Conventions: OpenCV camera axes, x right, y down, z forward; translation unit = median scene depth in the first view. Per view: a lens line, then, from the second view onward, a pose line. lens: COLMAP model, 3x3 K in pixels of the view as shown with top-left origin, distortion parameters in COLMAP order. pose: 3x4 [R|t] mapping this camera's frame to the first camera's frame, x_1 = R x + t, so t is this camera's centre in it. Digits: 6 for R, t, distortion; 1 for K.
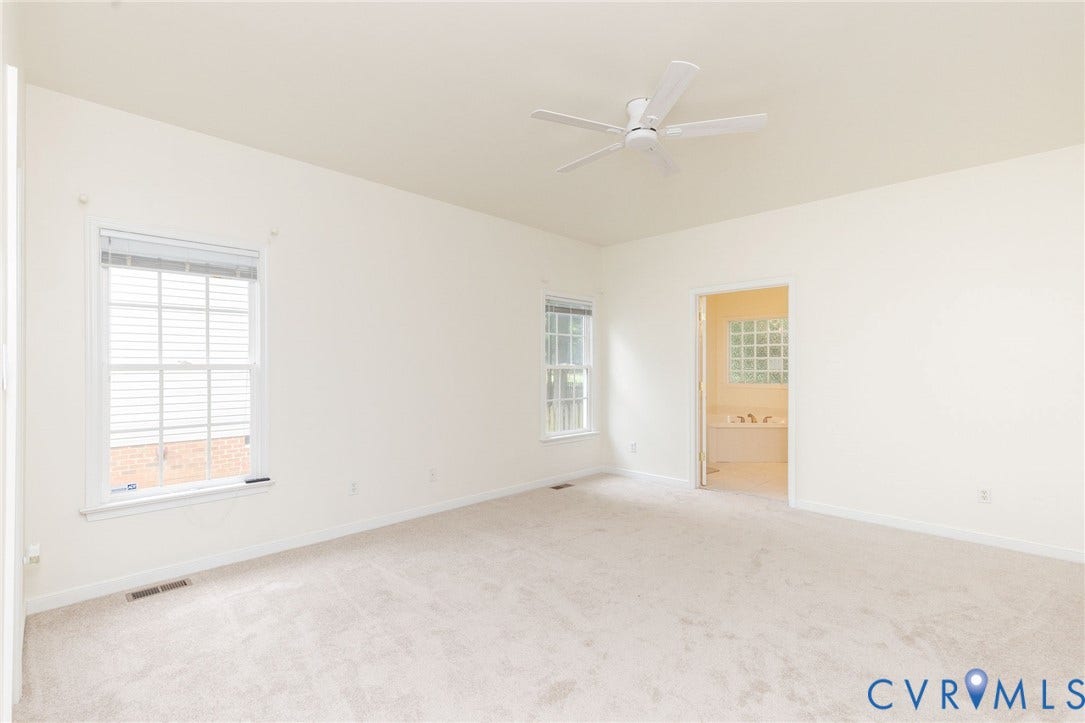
lens RADIAL K [[494.3, 0, 547.6], [0, 494.3, 362.6], [0, 0, 1]] dist [-0.029853, 0.010471]
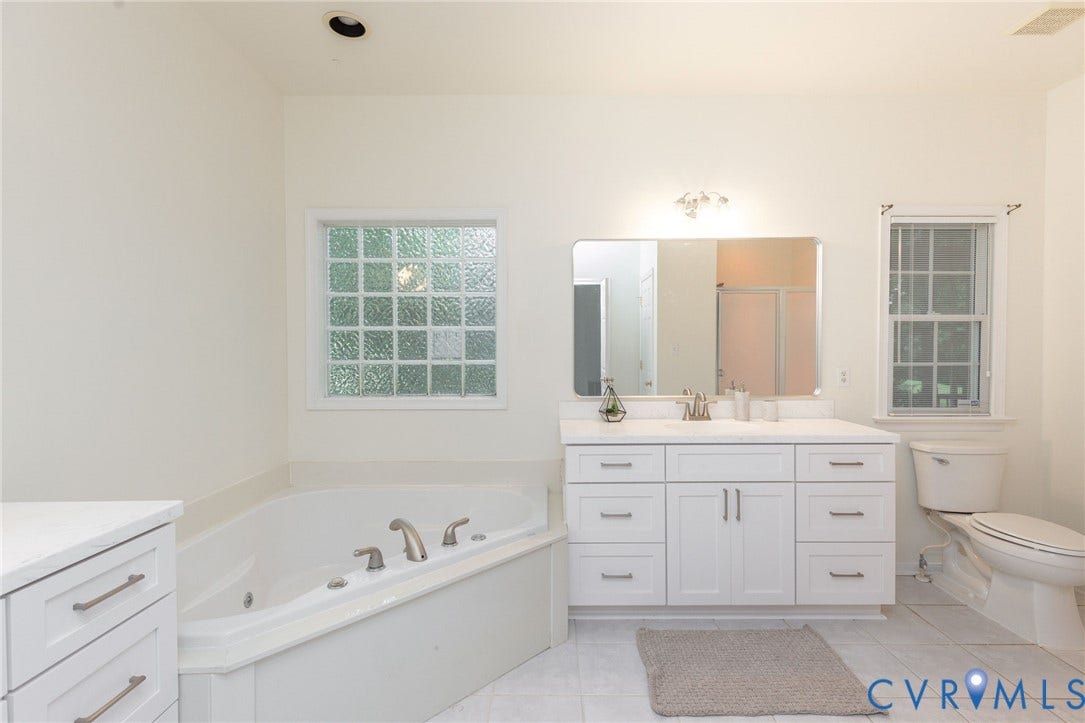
lens RADIAL K [[494.3, 0, 547.6], [0, 494.3, 362.6], [0, 0, 1]] dist [-0.029853, 0.010471]
pose [[0.718770, -0.018020, 0.695014, 0.247454], [-0.009633, 0.999310, 0.035872, 0.002693], [-0.695181, -0.032478, 0.718101, 0.657591]]
